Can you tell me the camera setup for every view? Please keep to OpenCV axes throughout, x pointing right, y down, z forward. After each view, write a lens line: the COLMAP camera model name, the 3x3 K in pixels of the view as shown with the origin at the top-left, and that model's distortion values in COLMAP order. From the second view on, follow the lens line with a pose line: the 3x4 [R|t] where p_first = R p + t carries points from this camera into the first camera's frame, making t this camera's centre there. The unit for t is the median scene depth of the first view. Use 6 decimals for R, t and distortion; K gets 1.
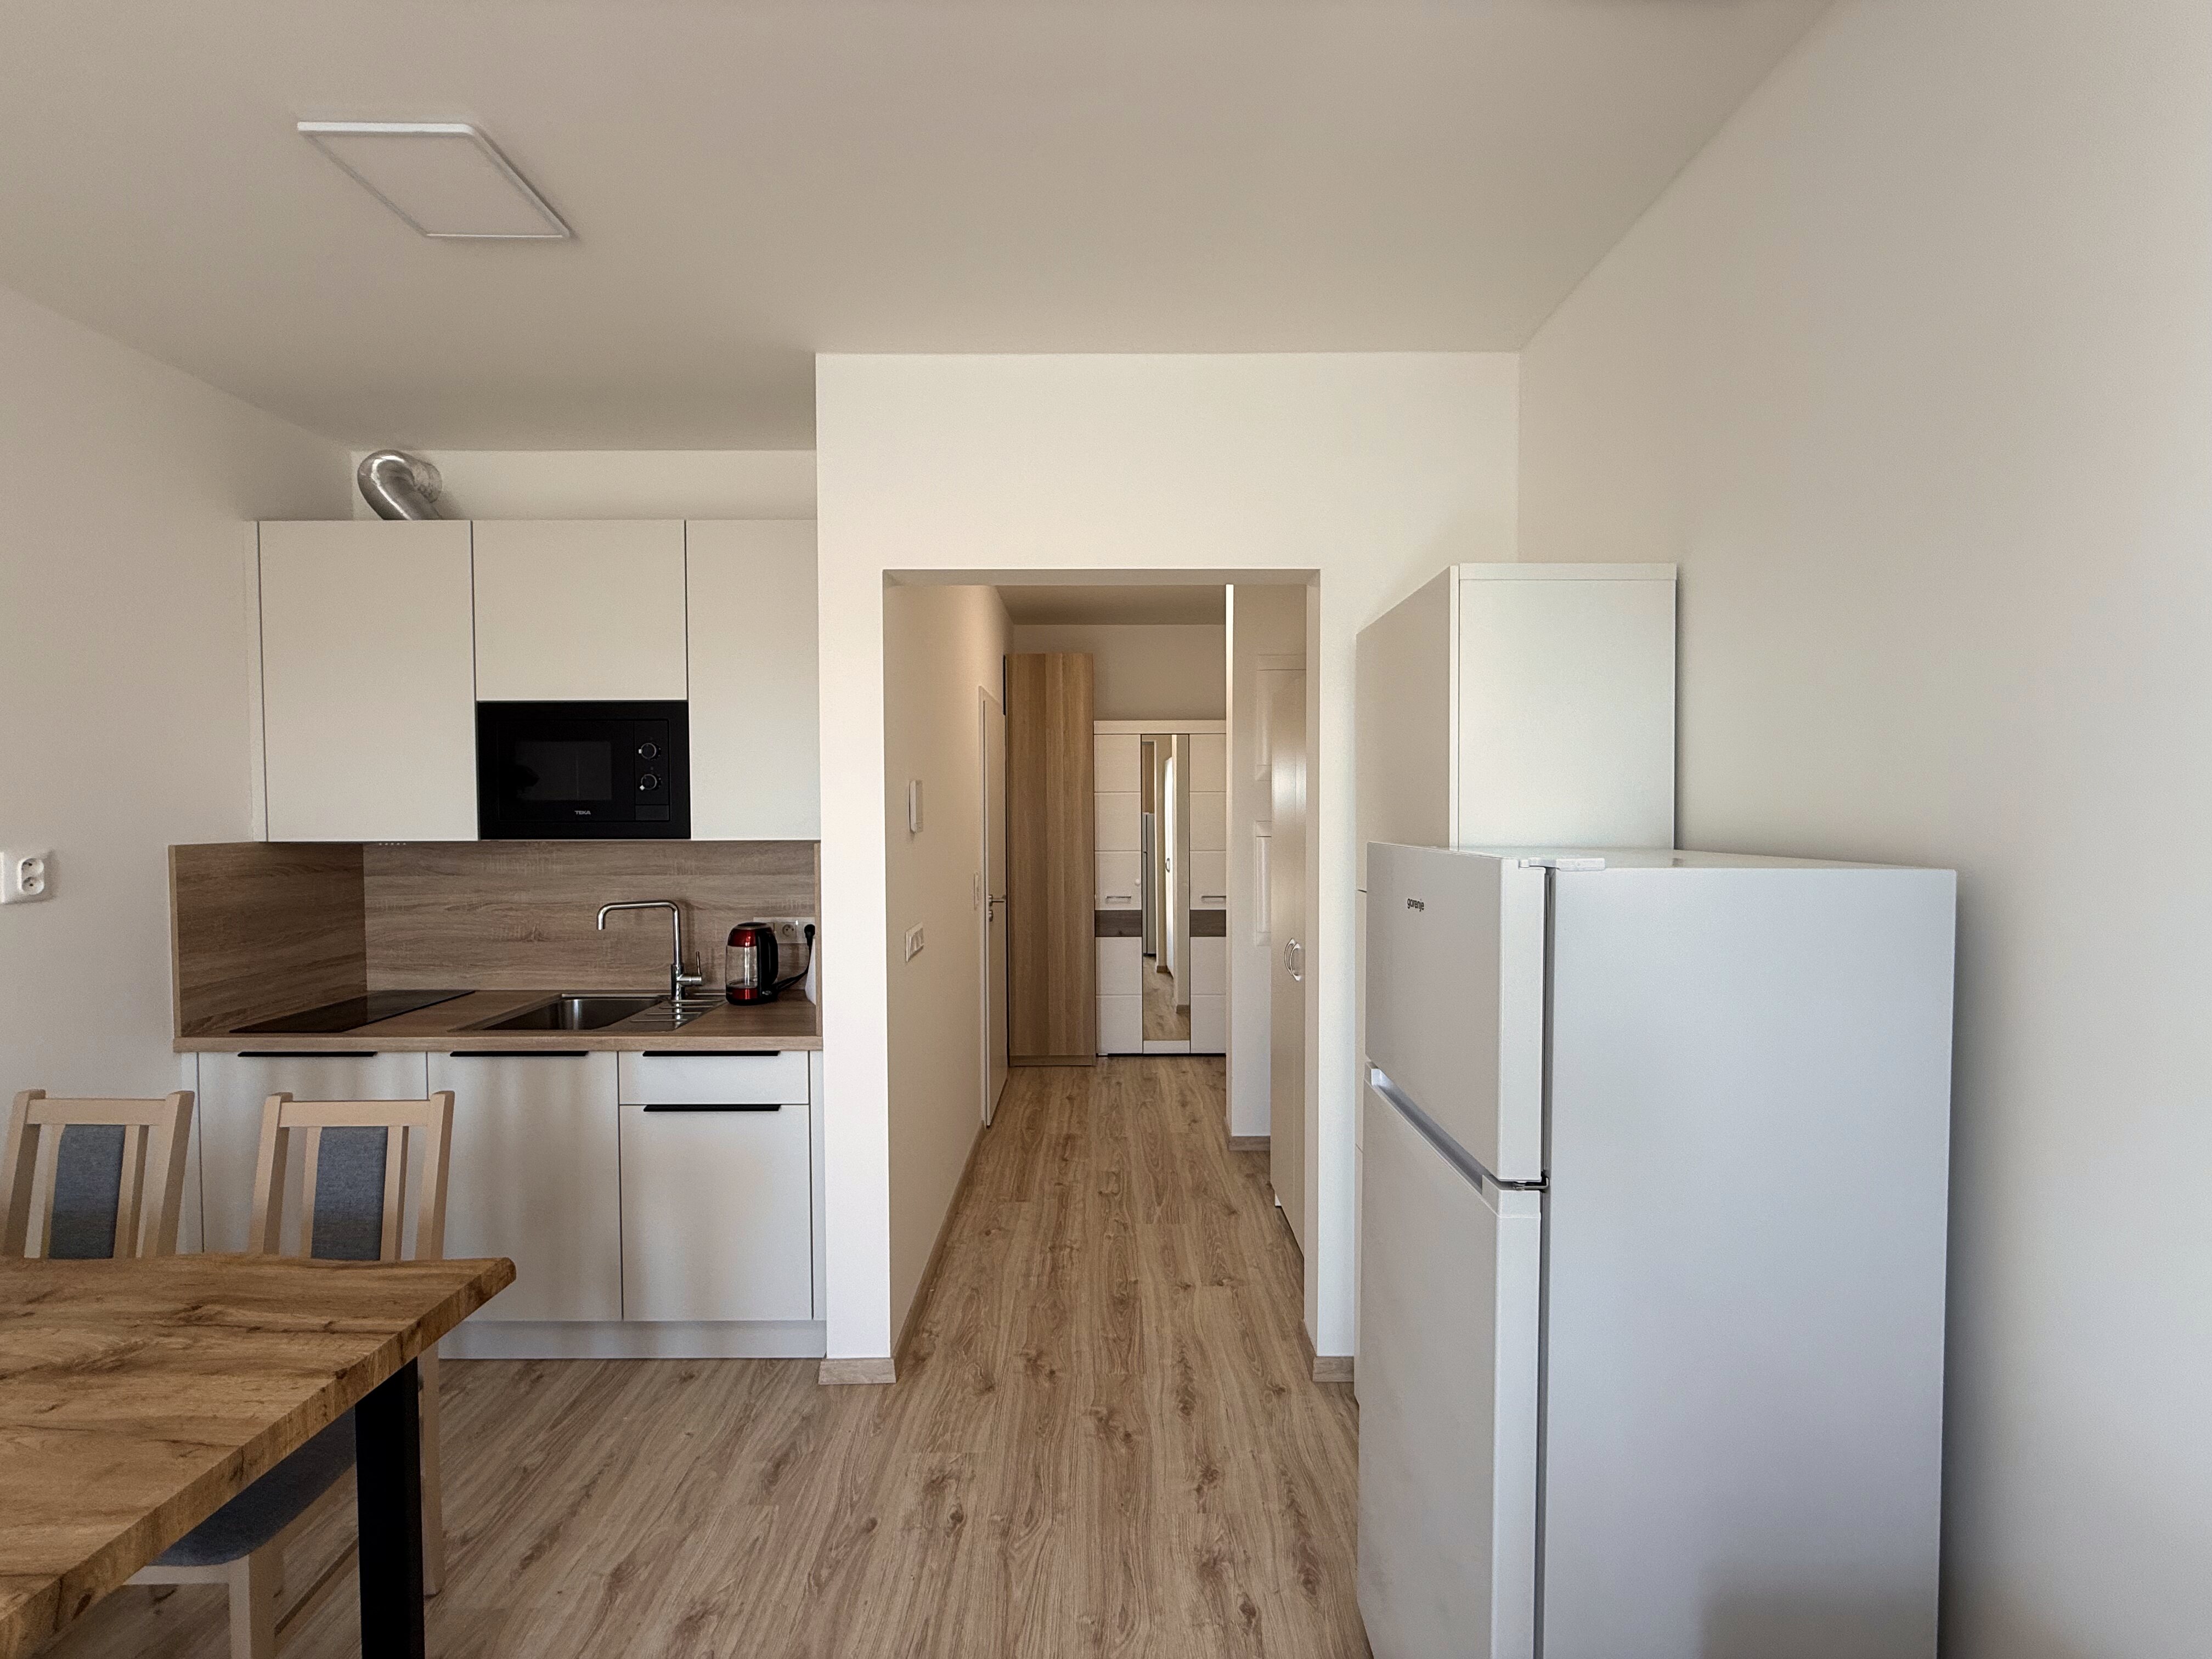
lens RADIAL K [[881.4, 0, 1106.1], [0, 881.4, 823.7], [0, 0, 1]] dist [-0.000427, -0.000346]
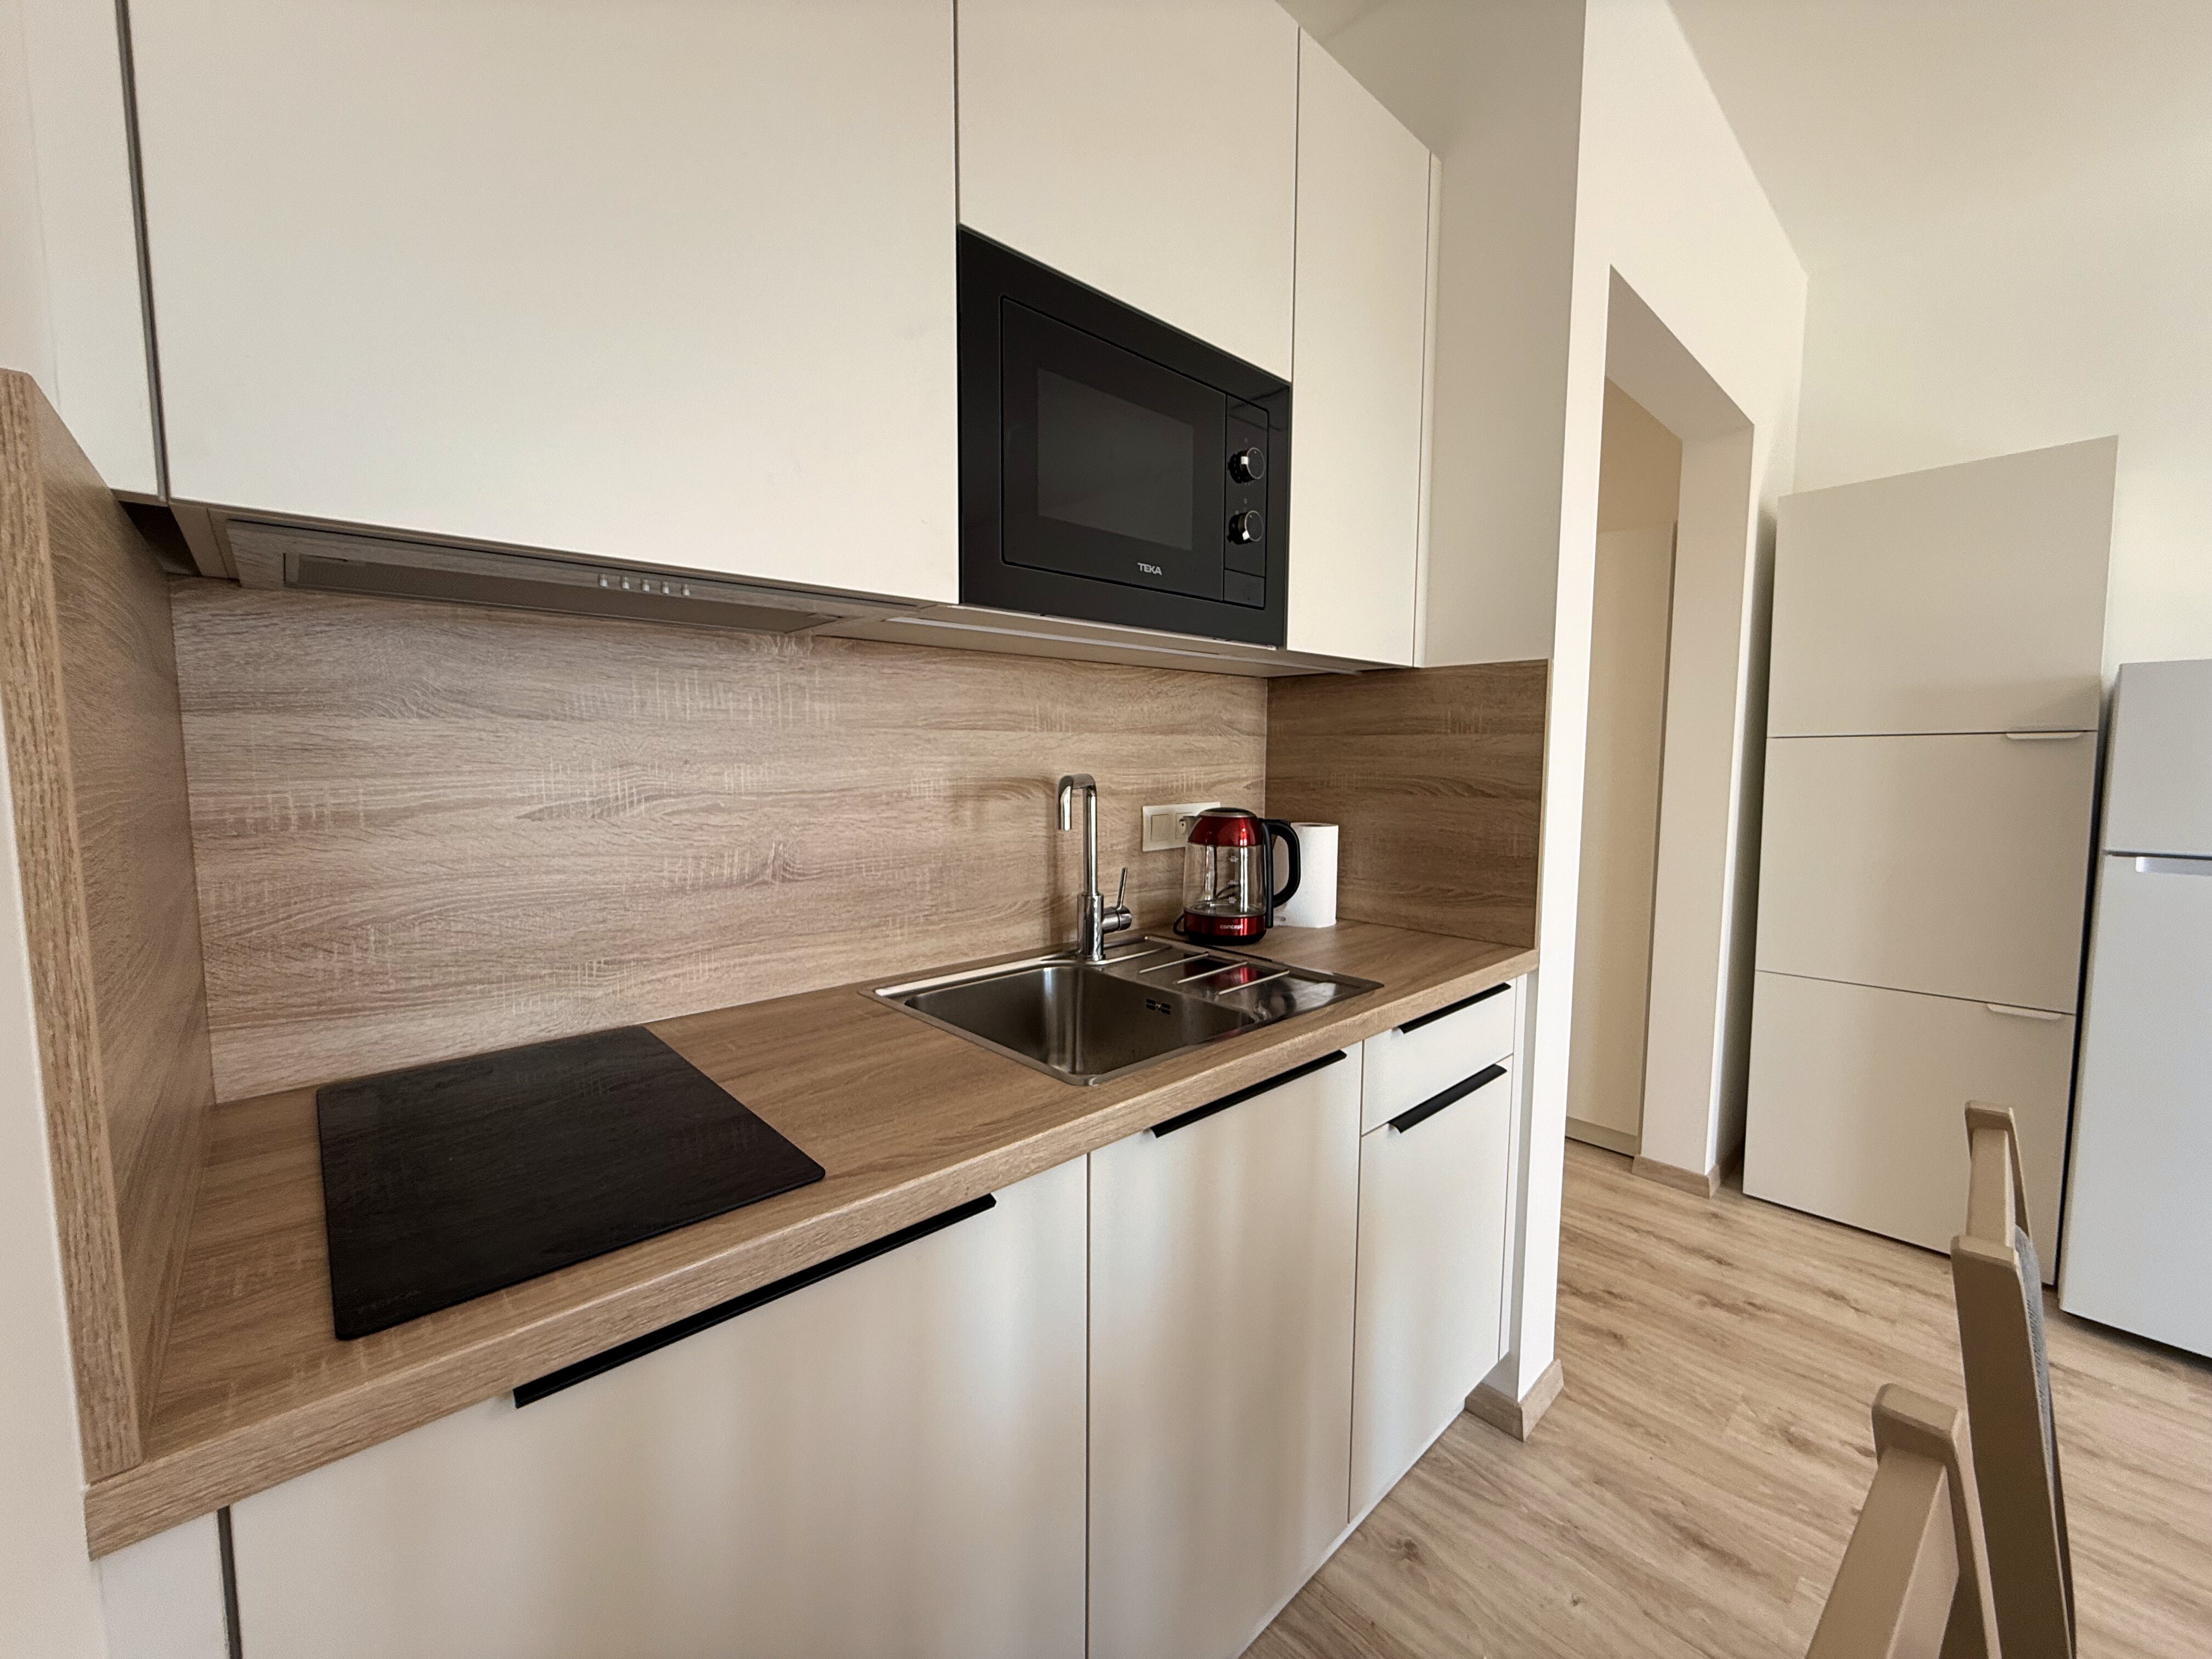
lens RADIAL K [[881.4, 0, 1102.2], [0, 881.4, 826.7], [0, 0, 1]] dist [-0.000427, -0.000346]
pose [[0.736426, -0.052768, 0.674457, -0.927762], [0.010611, 0.997732, 0.066474, 0.091371], [-0.676435, -0.041797, 0.735315, 0.668142]]
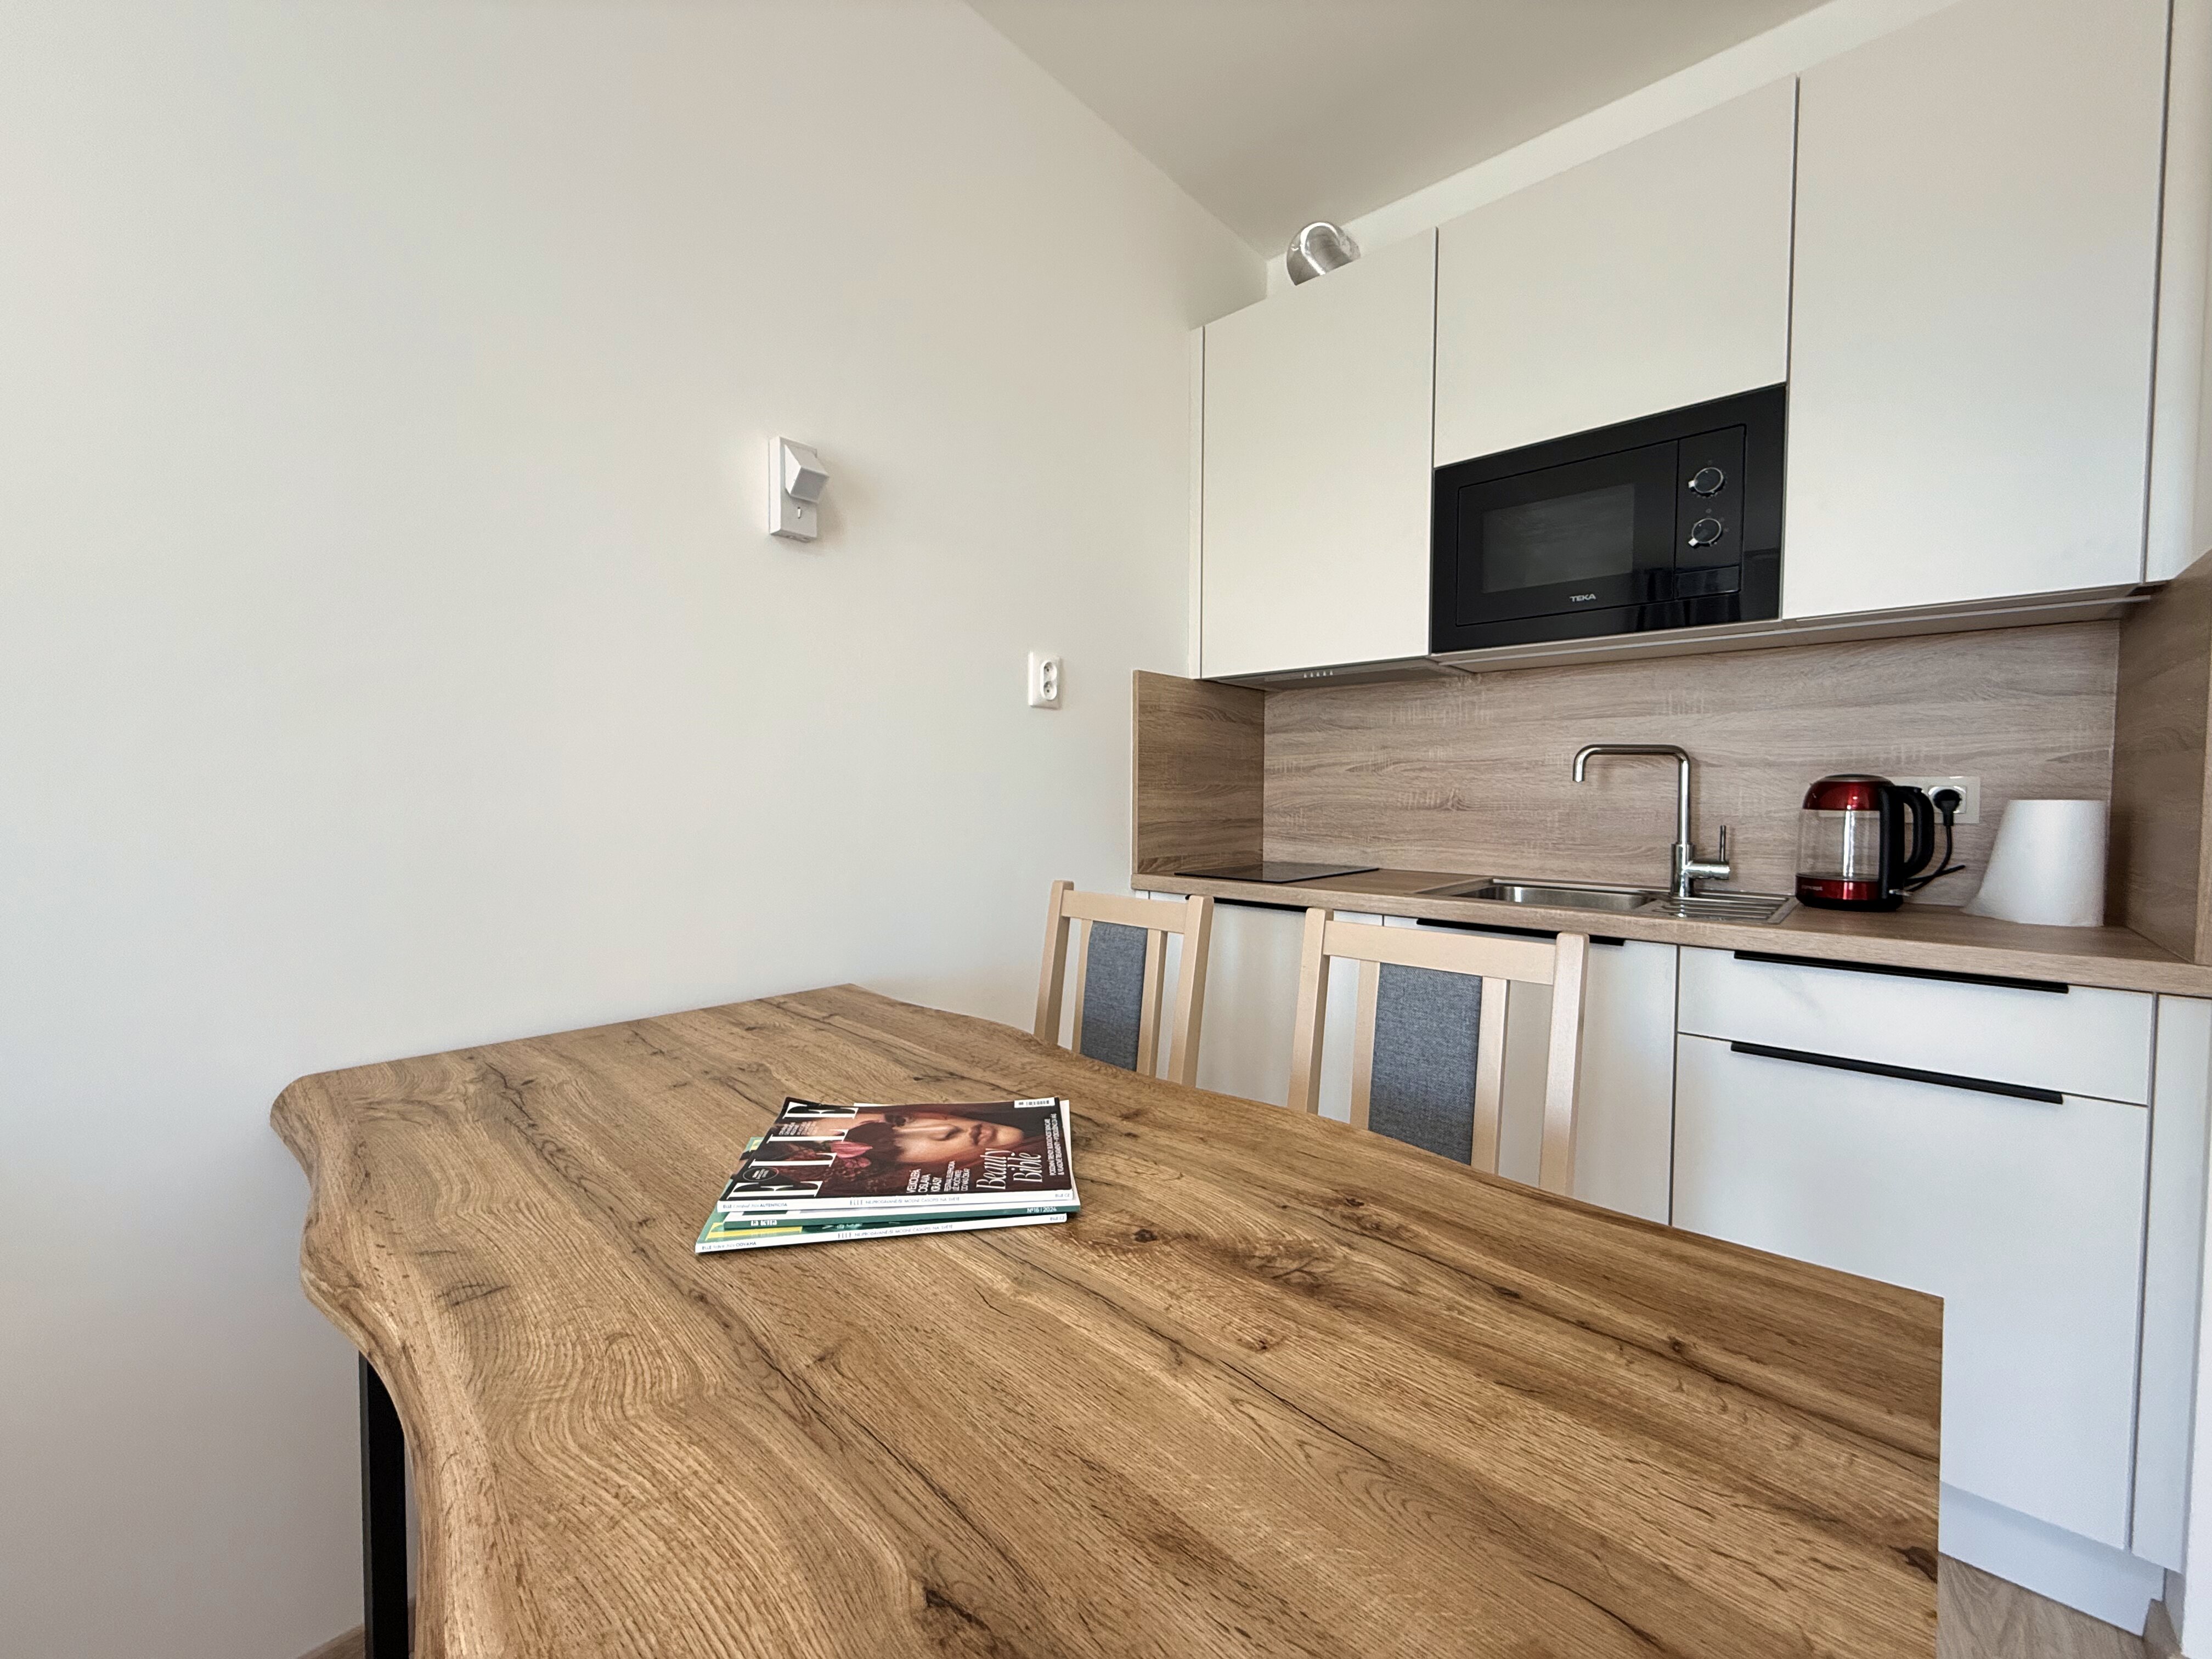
lens RADIAL K [[881.4, 0, 1092.6], [0, 881.4, 827.5], [0, 0, 1]] dist [-0.000427, -0.000346]
pose [[0.735224, 0.032961, -0.677022, -0.404692], [-0.021456, 0.999448, 0.025358, 0.154528], [0.677485, -0.004118, 0.735525, 0.243906]]
